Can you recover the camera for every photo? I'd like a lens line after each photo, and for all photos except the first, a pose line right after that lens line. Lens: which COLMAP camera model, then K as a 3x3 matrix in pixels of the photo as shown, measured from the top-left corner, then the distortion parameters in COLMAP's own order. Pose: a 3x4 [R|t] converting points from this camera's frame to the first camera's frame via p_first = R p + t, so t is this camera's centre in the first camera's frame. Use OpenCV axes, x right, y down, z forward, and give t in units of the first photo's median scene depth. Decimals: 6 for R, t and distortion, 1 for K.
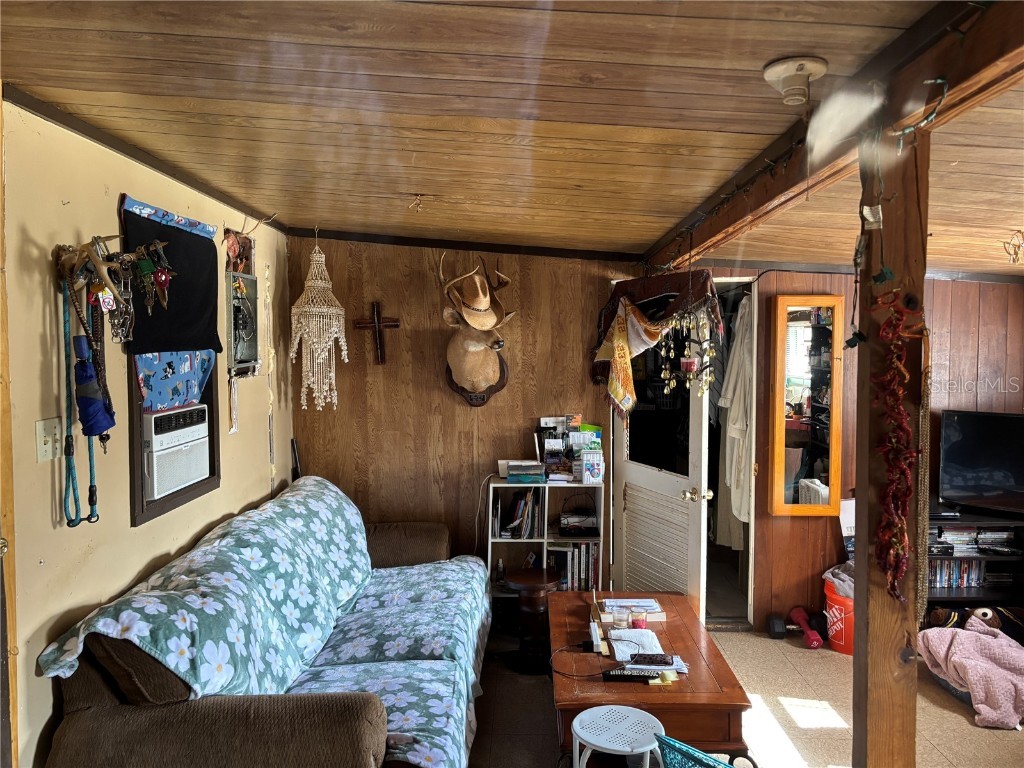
lens RADIAL K [[755.9, 0, 509.2], [0, 755.9, 383.2], [0, 0, 1]] dist [0.034931, -0.002755]
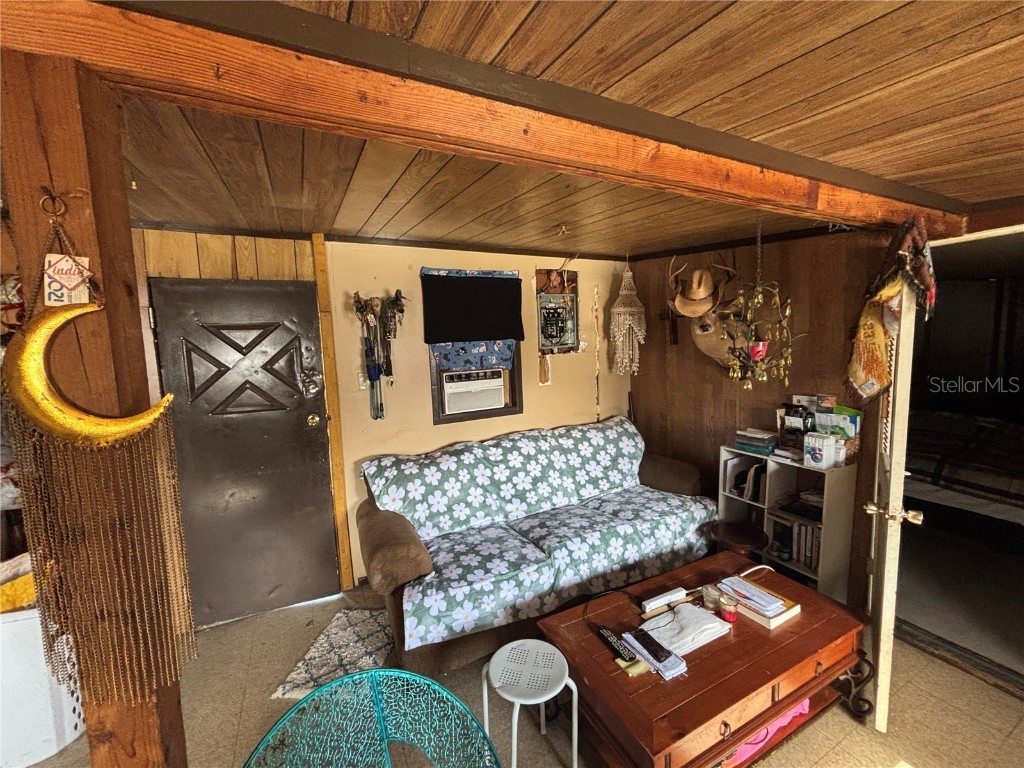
lens RADIAL K [[406.3, 0, 512.0], [0, 406.3, 381.2], [0, 0, 1]] dist [-0.000805, -0.001158]
pose [[0.474875, 0.076572, -0.876716, 0.417310], [-0.009257, 0.996587, 0.082027, -0.020013], [0.880005, -0.030837, 0.473963, 0.459029]]
